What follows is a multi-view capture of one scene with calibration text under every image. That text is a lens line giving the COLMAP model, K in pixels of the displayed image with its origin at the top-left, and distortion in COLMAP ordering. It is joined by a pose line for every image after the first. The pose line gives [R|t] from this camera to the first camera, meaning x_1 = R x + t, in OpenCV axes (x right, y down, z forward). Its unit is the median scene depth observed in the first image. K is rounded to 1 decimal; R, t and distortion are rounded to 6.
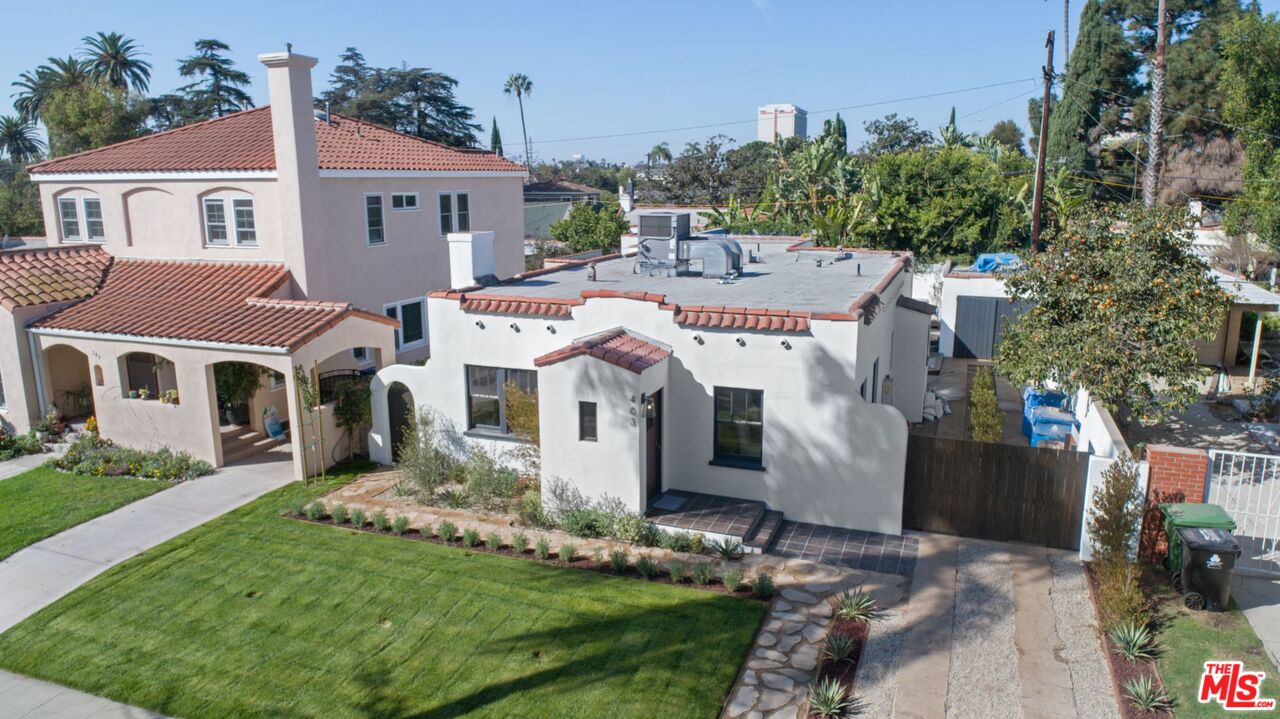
lens RADIAL K [[875.7, 0, 634.7], [0, 875.7, 362.7], [0, 0, 1]] dist [-0.021177, 0.004671]
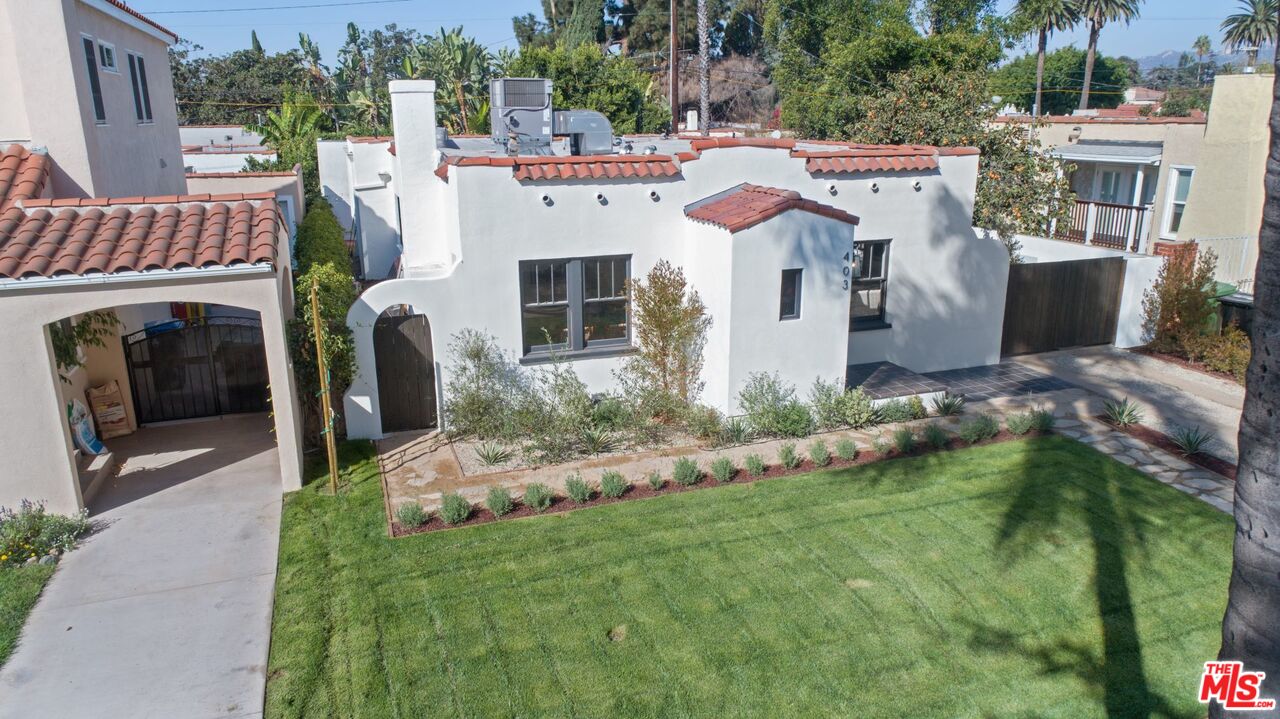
lens RADIAL K [[875.7, 0, 645.3], [0, 875.7, 364.8], [0, 0, 1]] dist [-0.021177, 0.004671]
pose [[0.753573, -0.180218, 0.632178, -0.636272], [0.138696, 0.983626, 0.115078, 0.018369], [-0.642566, 0.000961, 0.766230, 0.445053]]
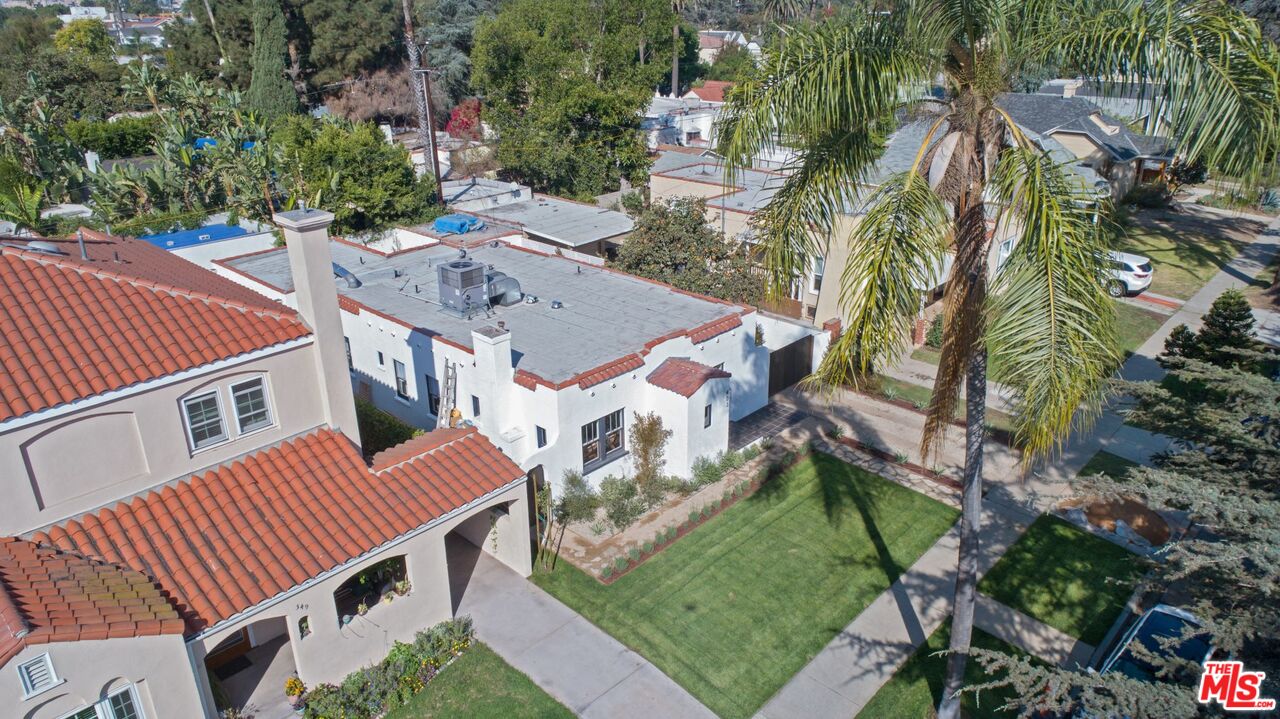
lens RADIAL K [[875.7, 0, 644.6], [0, 875.7, 366.1], [0, 0, 1]] dist [-0.021177, 0.004671]
pose [[0.374764, -0.360585, 0.854126, -1.401938], [0.202920, 0.930832, 0.303933, -0.520876], [-0.904641, 0.059415, 0.422012, 0.381188]]
